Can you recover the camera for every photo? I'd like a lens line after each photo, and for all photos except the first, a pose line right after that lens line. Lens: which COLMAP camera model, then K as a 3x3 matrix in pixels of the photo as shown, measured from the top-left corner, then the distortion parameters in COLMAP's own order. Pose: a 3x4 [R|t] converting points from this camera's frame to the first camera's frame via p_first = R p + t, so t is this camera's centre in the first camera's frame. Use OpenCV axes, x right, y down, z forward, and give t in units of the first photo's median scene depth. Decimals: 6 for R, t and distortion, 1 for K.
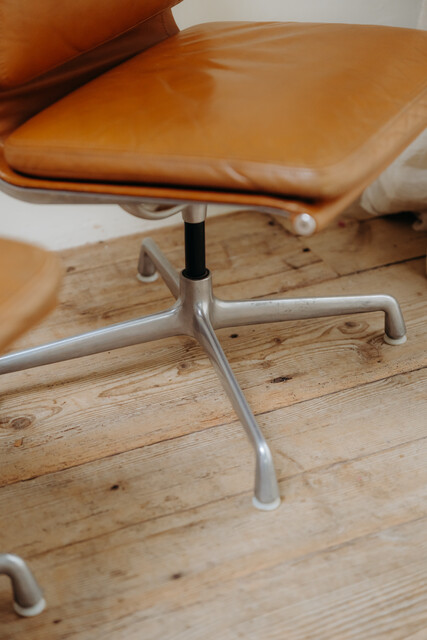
lens RADIAL K [[1215.0, 0, 217.9], [0, 1215.0, 324.2], [0, 0, 1]] dist [-0.047245, 0.000000]
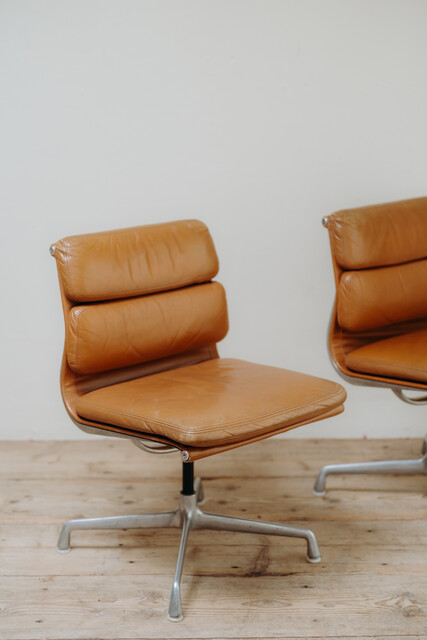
lens RADIAL K [[1215.0, 0, 215.8], [0, 1215.0, 318.6], [0, 0, 1]] dist [-0.047245, 0.000000]
pose [[0.922759, 0.127523, -0.363668, 0.355816], [-0.216245, 0.952437, -0.214715, 0.277481], [0.318990, 0.276772, 0.906445, -0.976840]]
